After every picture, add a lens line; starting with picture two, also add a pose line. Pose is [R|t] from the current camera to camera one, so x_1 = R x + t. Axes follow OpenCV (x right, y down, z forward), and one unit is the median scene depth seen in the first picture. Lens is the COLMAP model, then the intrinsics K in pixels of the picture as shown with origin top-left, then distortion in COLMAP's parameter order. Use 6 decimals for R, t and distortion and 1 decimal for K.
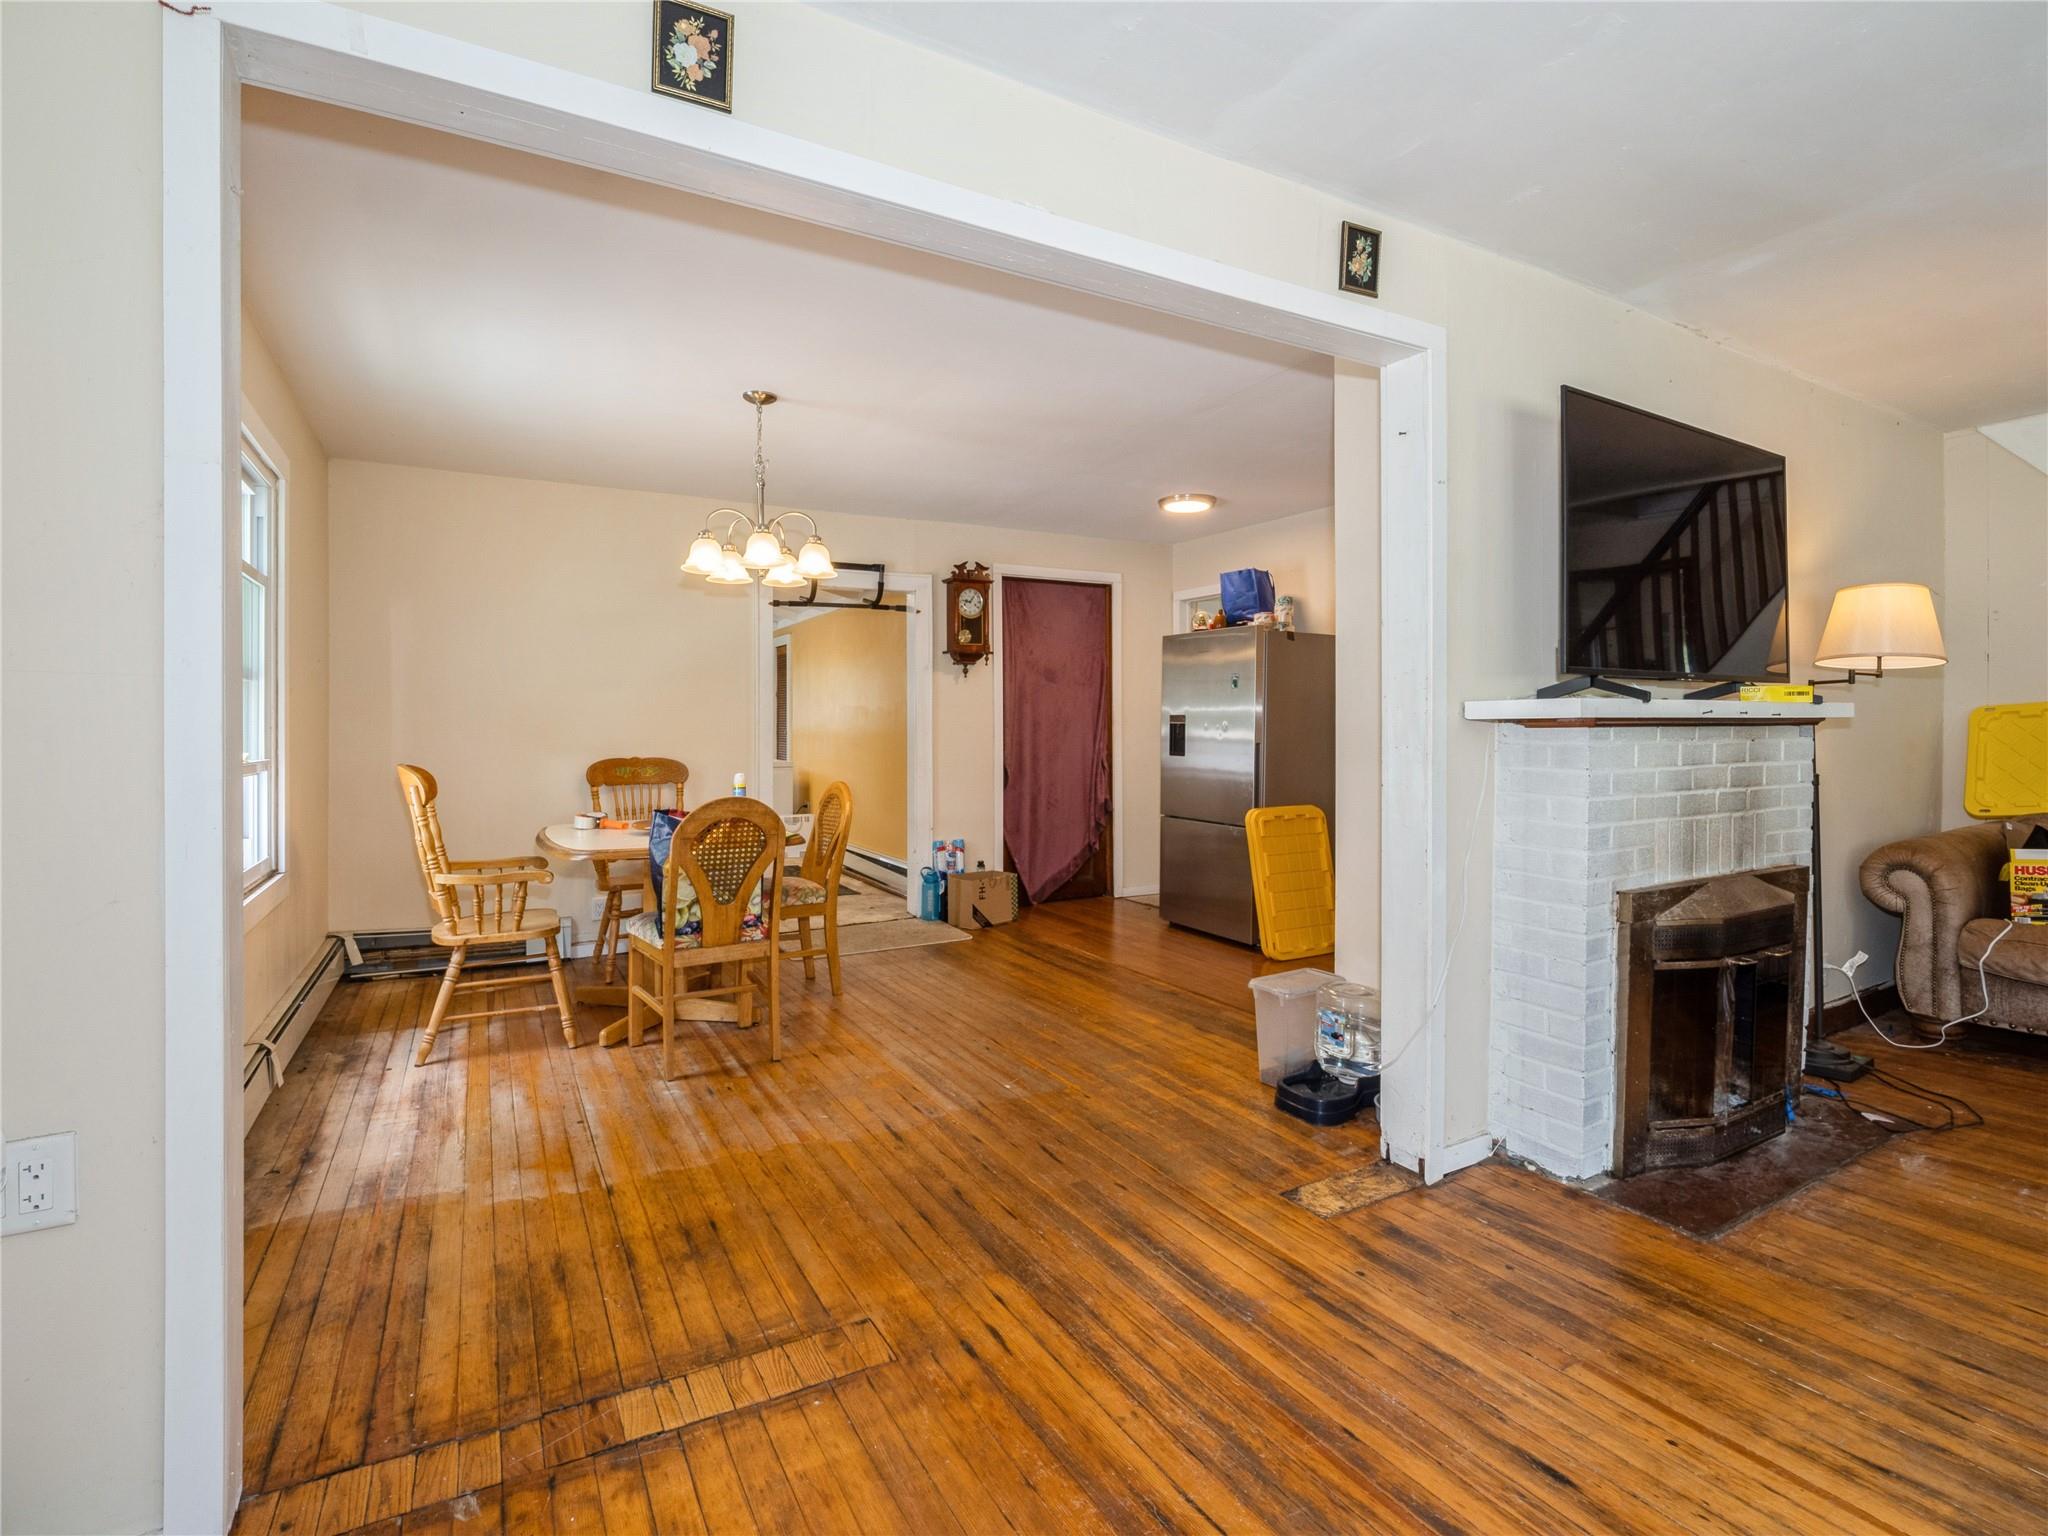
lens RADIAL K [[1006.2, 0, 1003.1], [0, 1006.2, 755.2], [0, 0, 1]] dist [-0.002670, -0.016402]
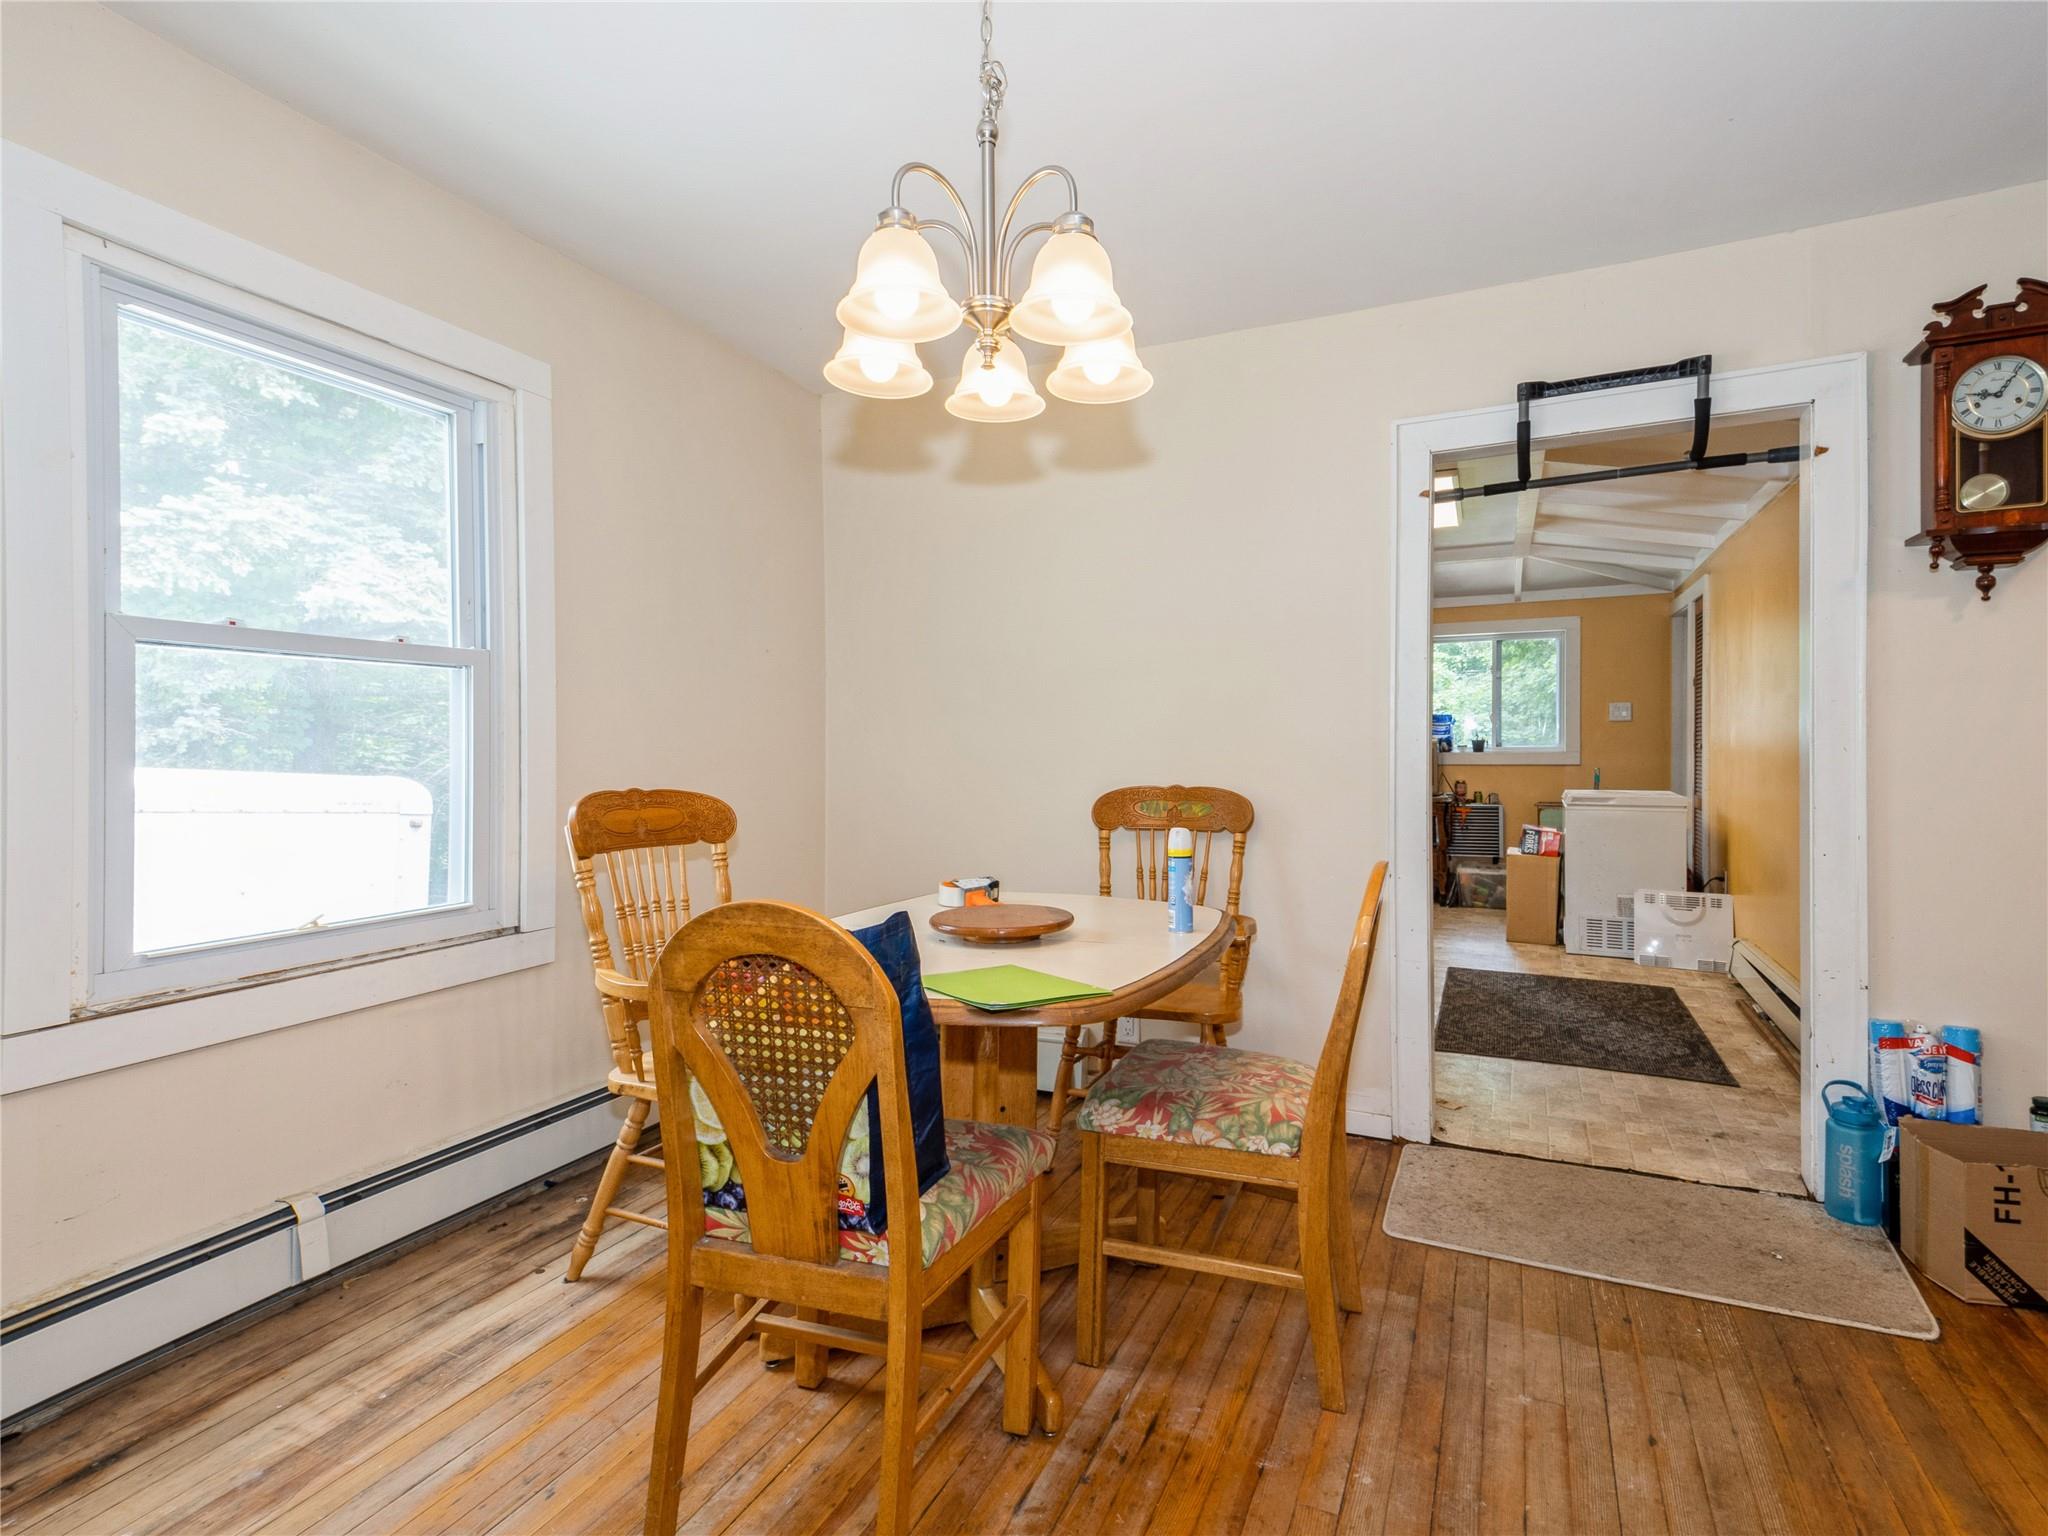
lens RADIAL K [[1077.0, 0, 1023.4], [0, 1077.0, 749.5], [0, 0, 1]] dist [0.144296, -0.074364]
pose [[0.615006, 0.005198, -0.788505, 0.144441], [-0.019837, 0.999764, -0.008881, -0.019030], [0.788273, 0.021103, 0.614964, 0.819964]]
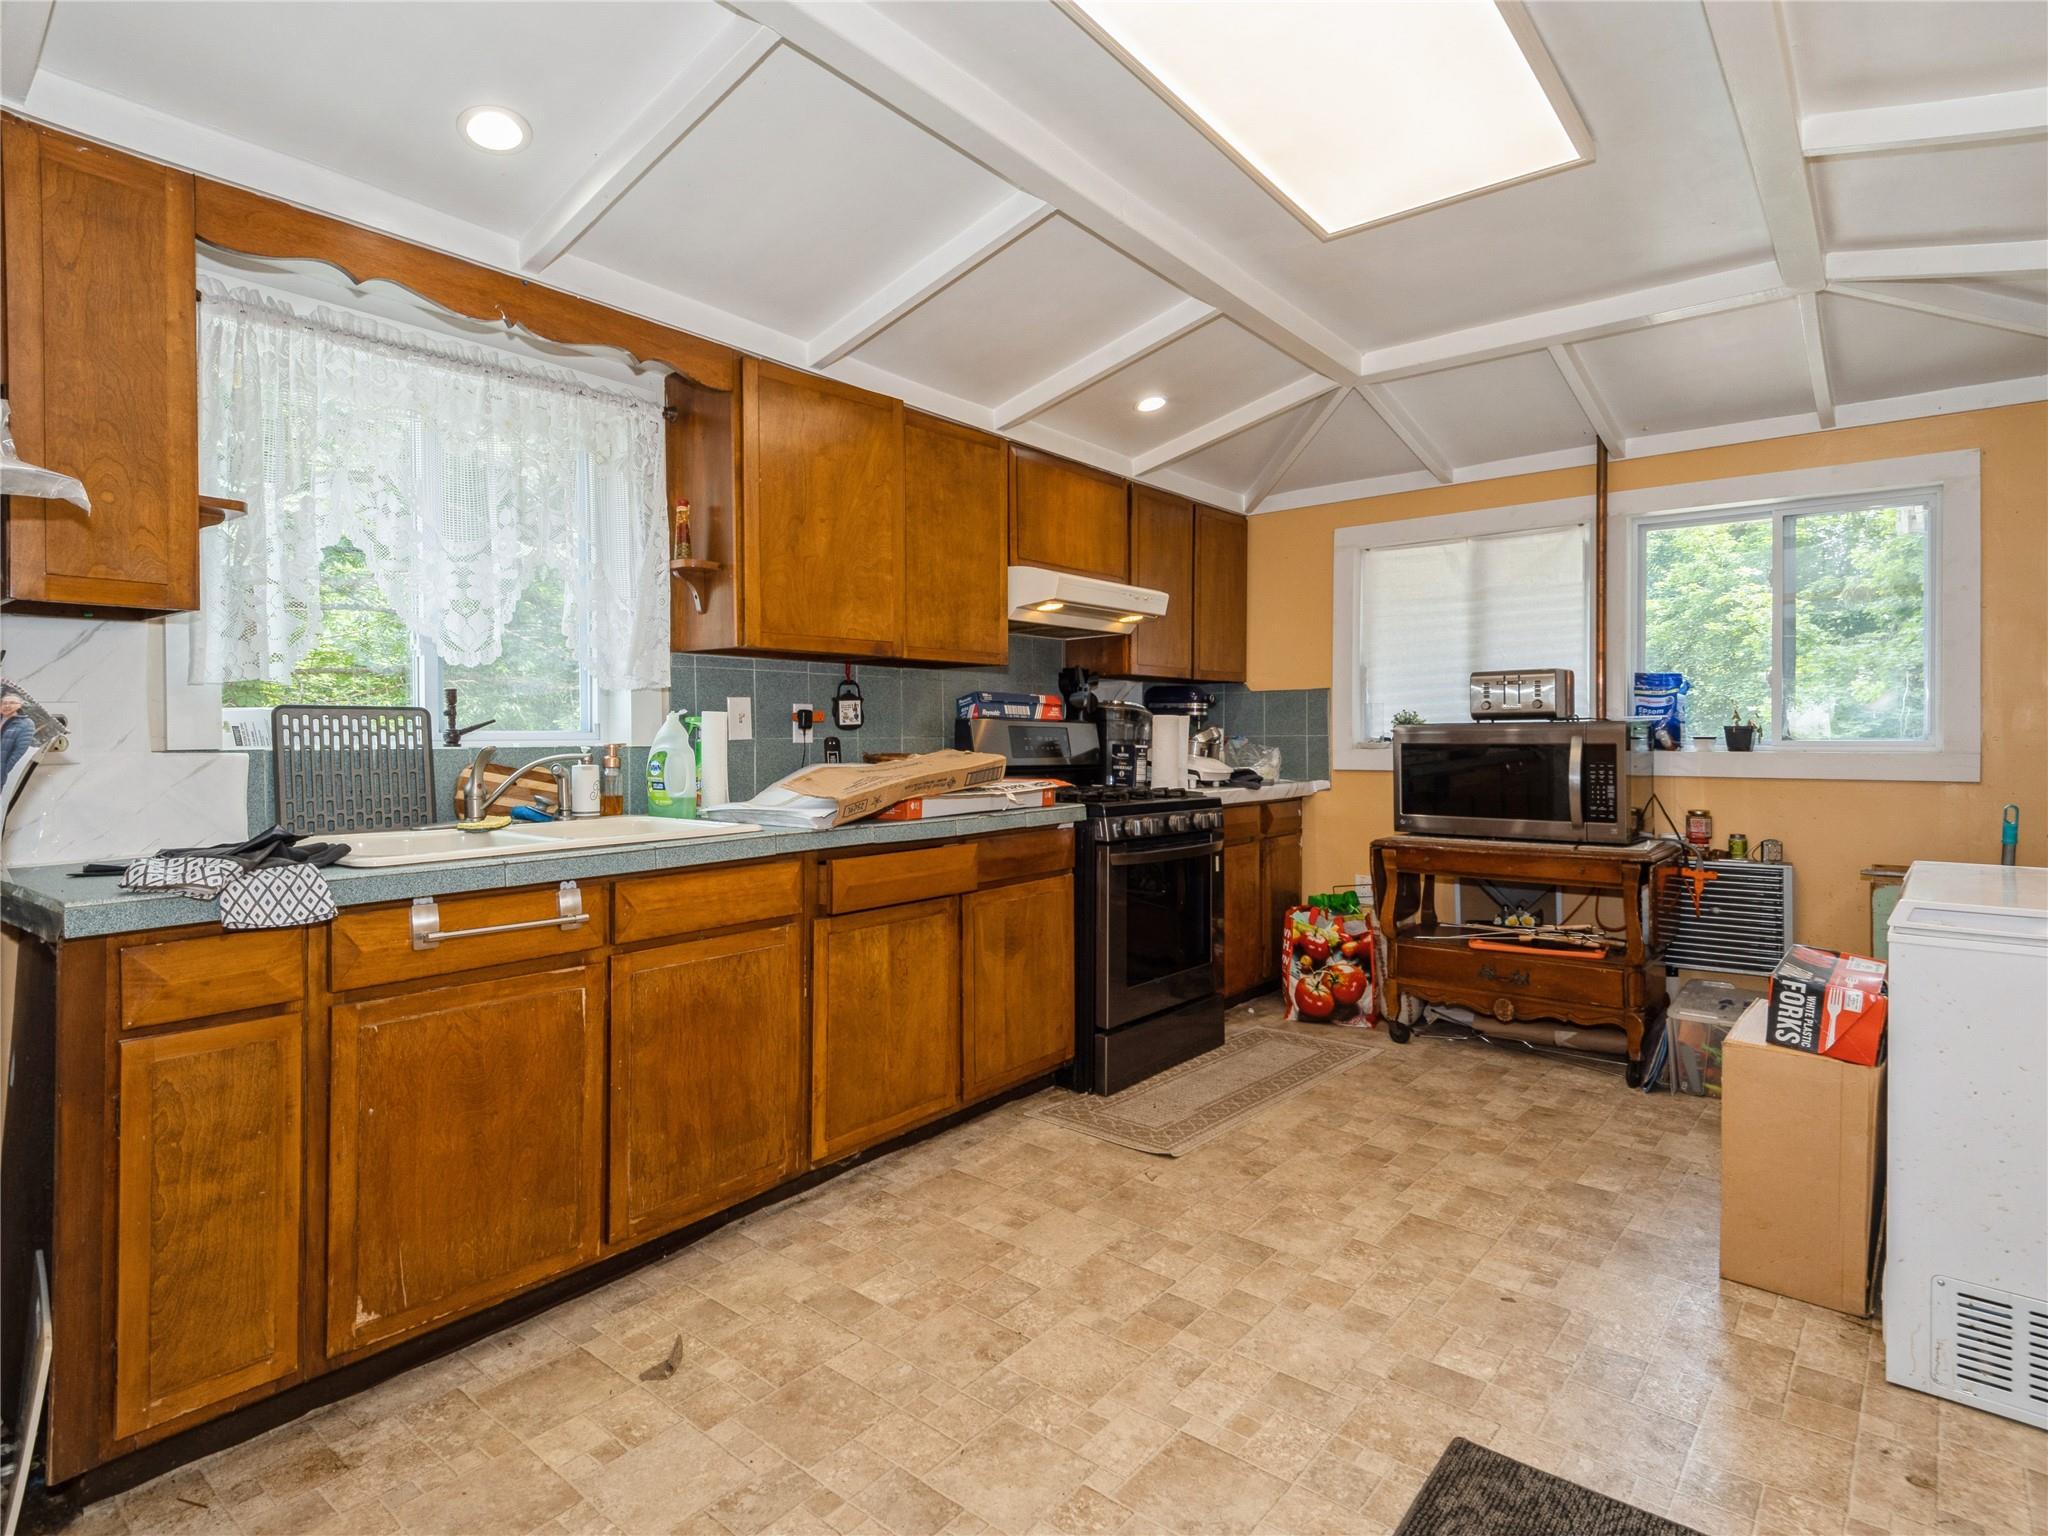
lens RADIAL K [[1098.1, 0, 1020.5], [0, 1098.1, 737.8], [0, 0, 1]] dist [-0.002461, -0.001317]
pose [[0.374006, 0.003421, -0.927420, -0.345121], [-0.024654, 0.999676, -0.006255, -0.041427], [0.927098, 0.025204, 0.373970, 1.919289]]
